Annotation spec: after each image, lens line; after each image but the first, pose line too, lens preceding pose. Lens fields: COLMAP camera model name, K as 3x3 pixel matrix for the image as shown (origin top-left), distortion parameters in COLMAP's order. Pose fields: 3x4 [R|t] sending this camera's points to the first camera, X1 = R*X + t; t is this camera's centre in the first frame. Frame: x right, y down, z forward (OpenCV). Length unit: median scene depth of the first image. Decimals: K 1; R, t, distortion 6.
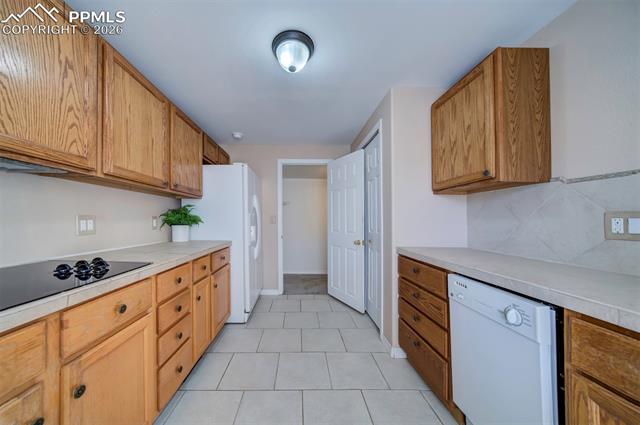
lens RADIAL K [[218.5, 0, 319.1], [0, 218.5, 215.8], [0, 0, 1]] dist [-0.001964, -0.000254]
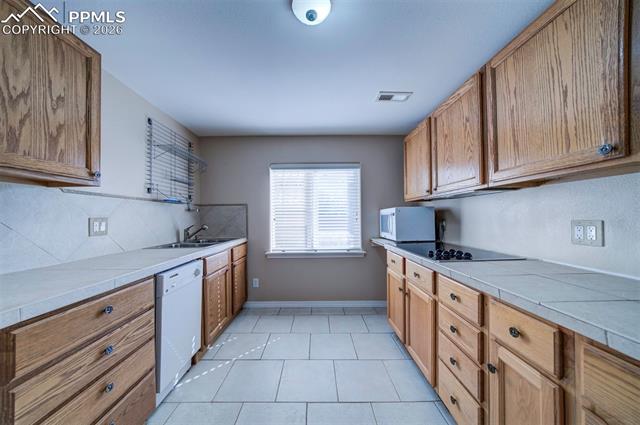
lens RADIAL K [[218.5, 0, 319.0], [0, 218.5, 215.6], [0, 0, 1]] dist [-0.001964, -0.000254]
pose [[-0.996757, 0.019456, 0.078079, -0.178170], [0.017735, 0.999586, -0.022678, -0.016665], [-0.078488, -0.021220, -0.996689, 1.908279]]
